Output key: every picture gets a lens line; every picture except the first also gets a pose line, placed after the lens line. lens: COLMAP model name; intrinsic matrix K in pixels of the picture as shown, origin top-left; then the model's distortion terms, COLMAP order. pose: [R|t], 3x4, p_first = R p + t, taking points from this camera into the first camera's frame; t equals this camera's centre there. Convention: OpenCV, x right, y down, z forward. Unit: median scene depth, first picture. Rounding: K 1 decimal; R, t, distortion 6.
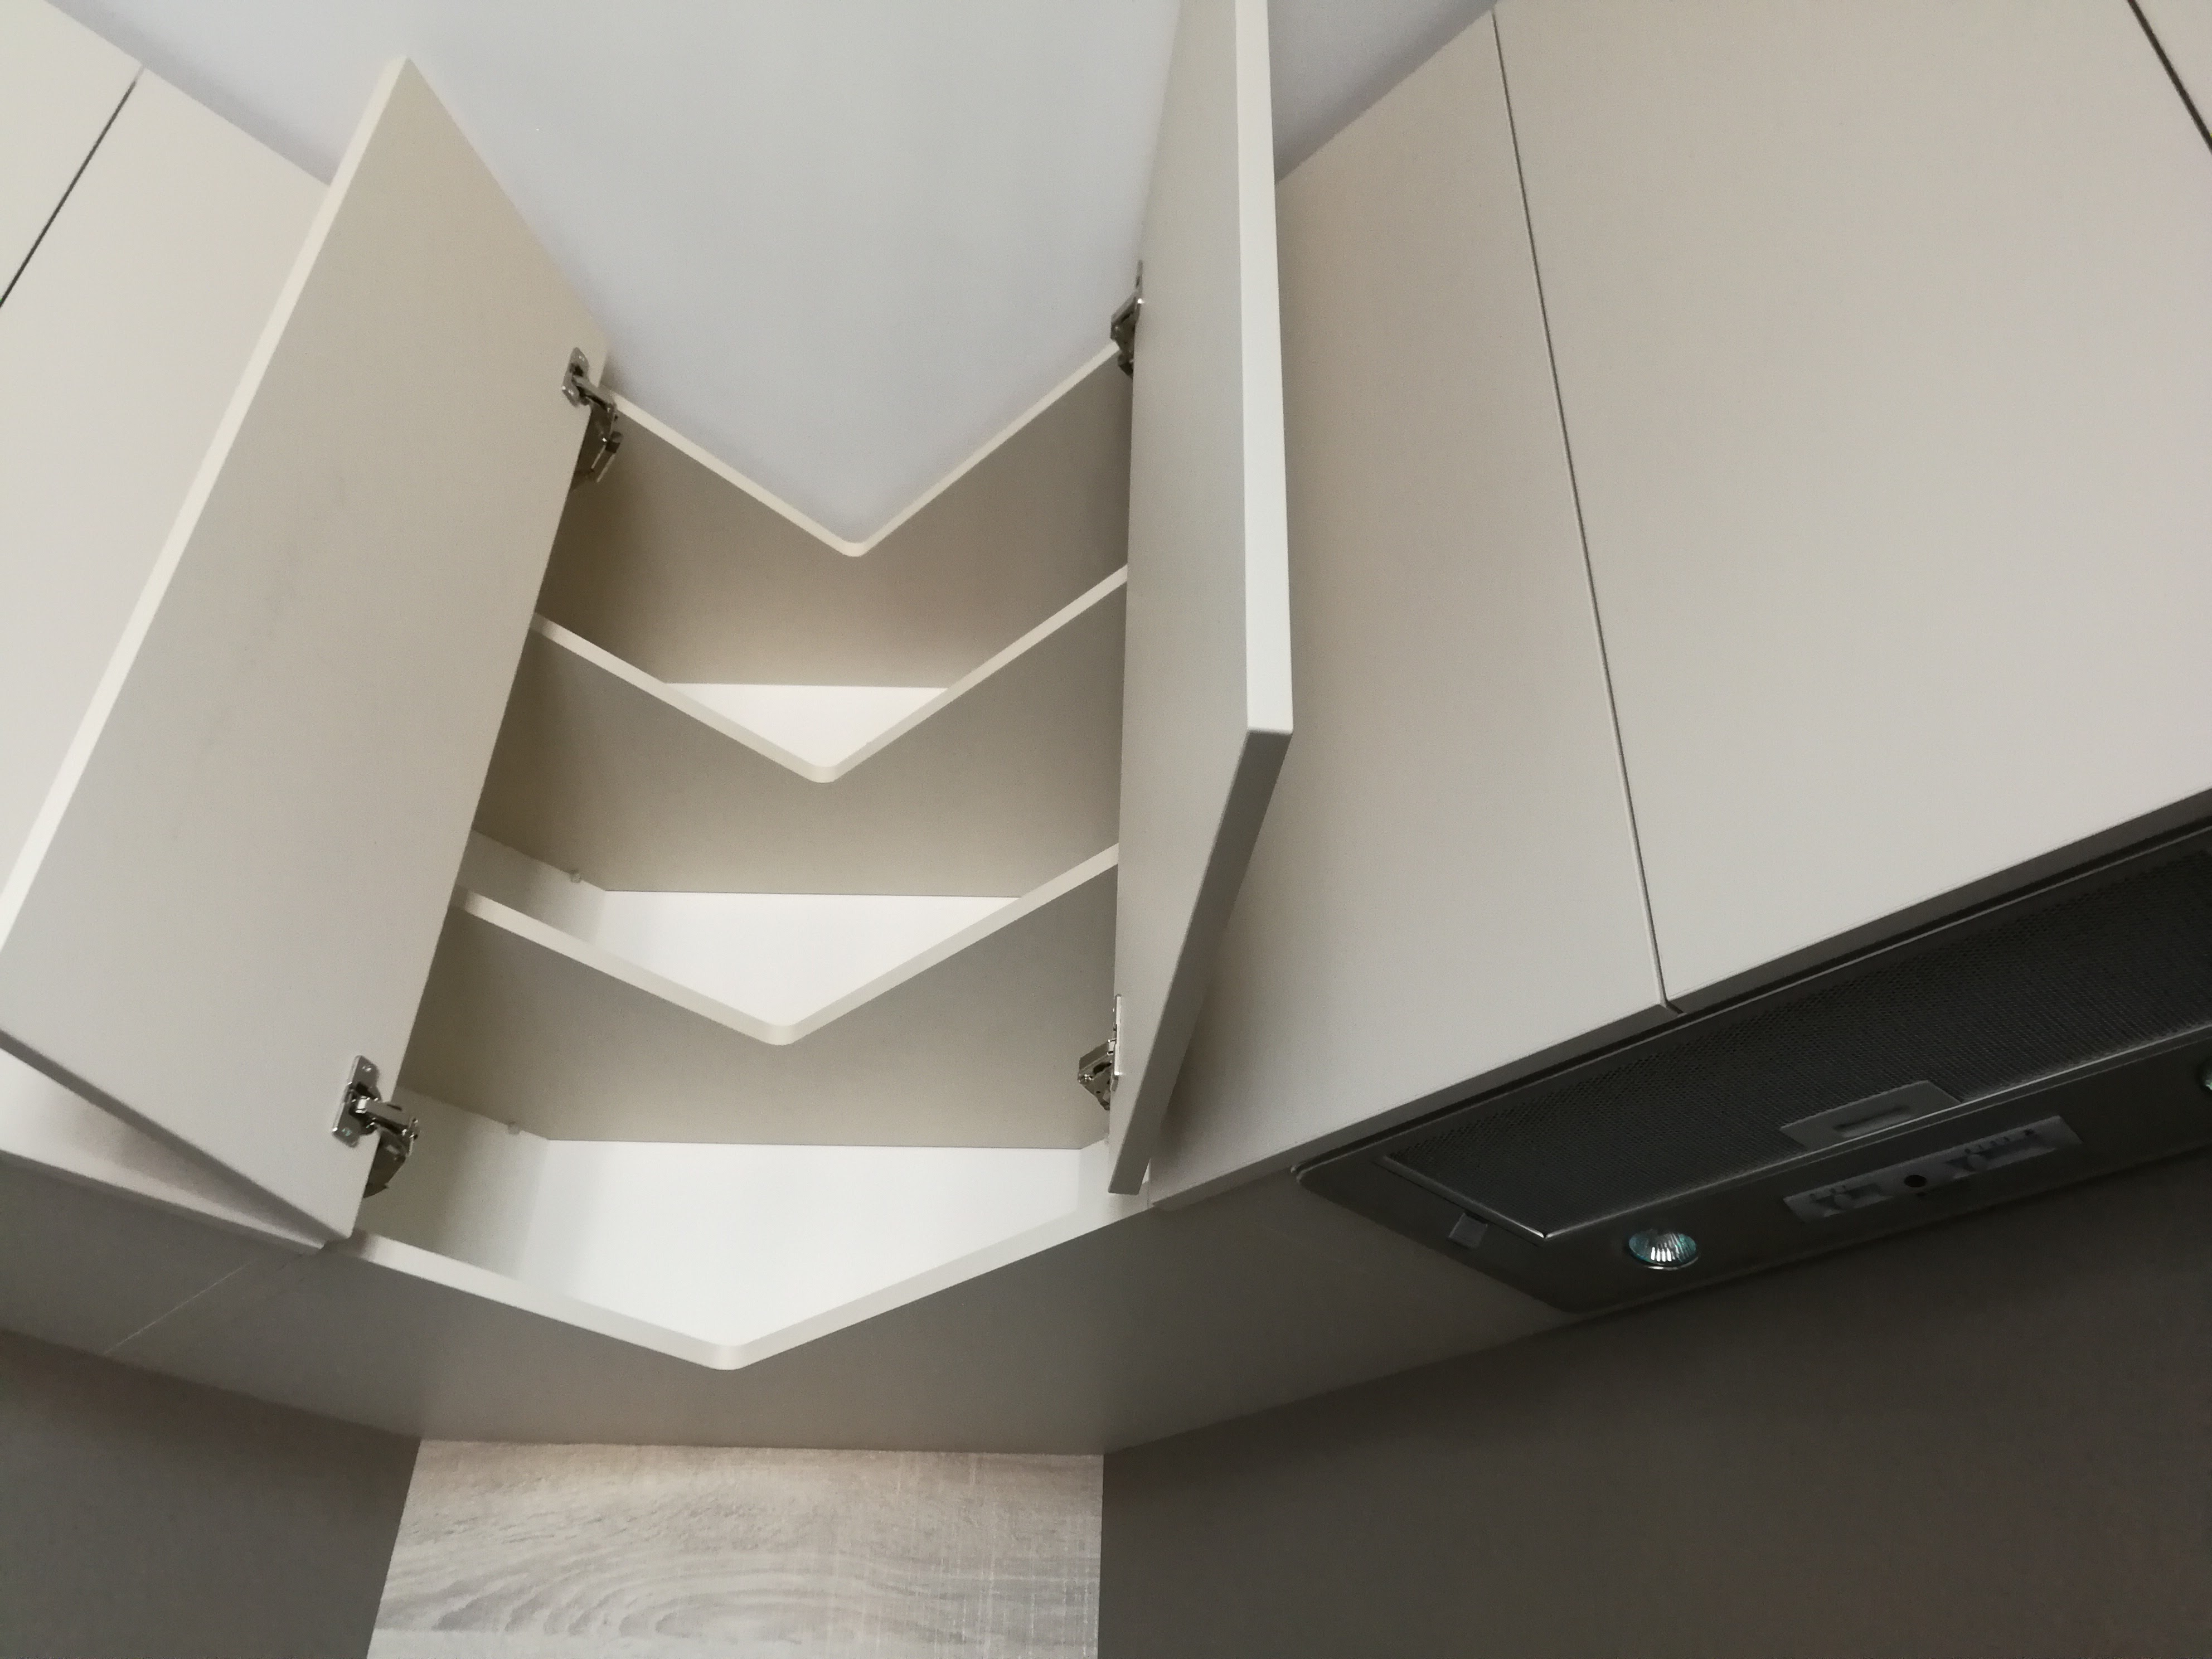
lens RADIAL K [[1795.7, 0, 1106.1], [0, 1795.7, 834.1], [0, 0, 1]] dist [0.023707, -0.031022]
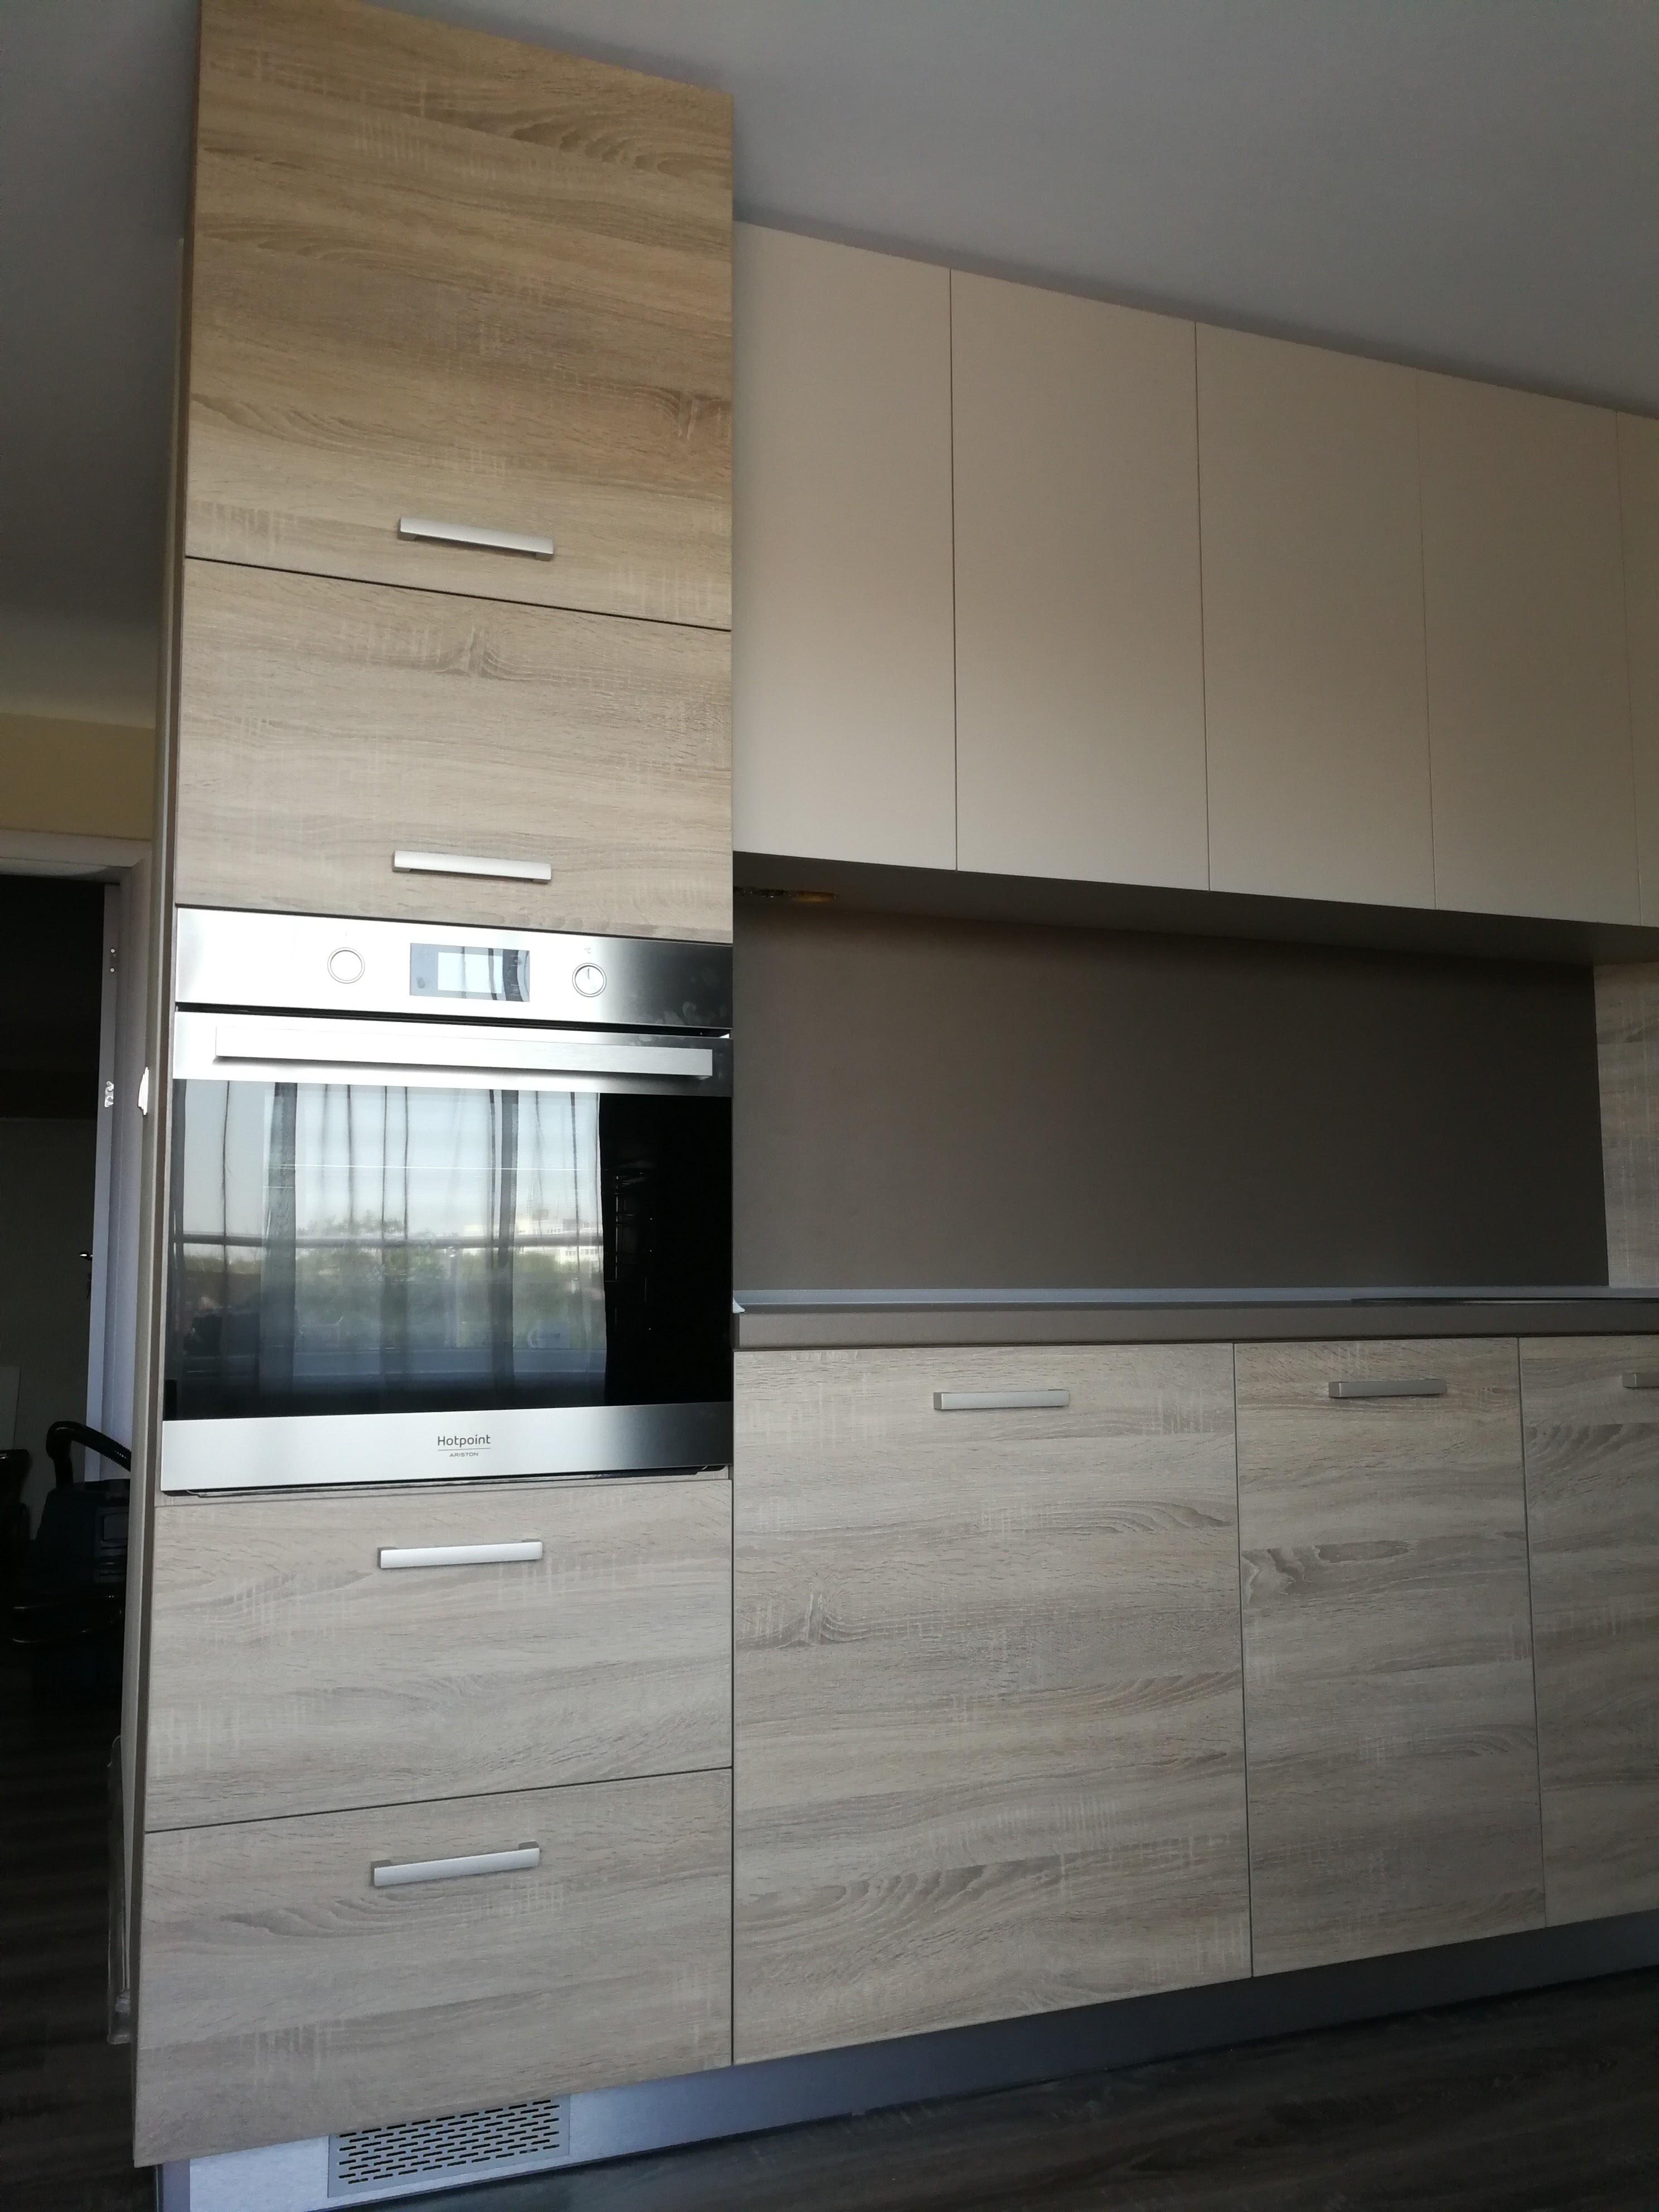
lens RADIAL K [[1795.7, 0, 810.4], [0, 1795.7, 1086.0], [0, 0, 1]] dist [0.023707, -0.031022]
pose [[0.919412, -0.062288, -0.388333, -0.436903], [0.244407, 0.864068, 0.440059, -0.795060], [0.308136, -0.499506, 0.809658, -1.243659]]
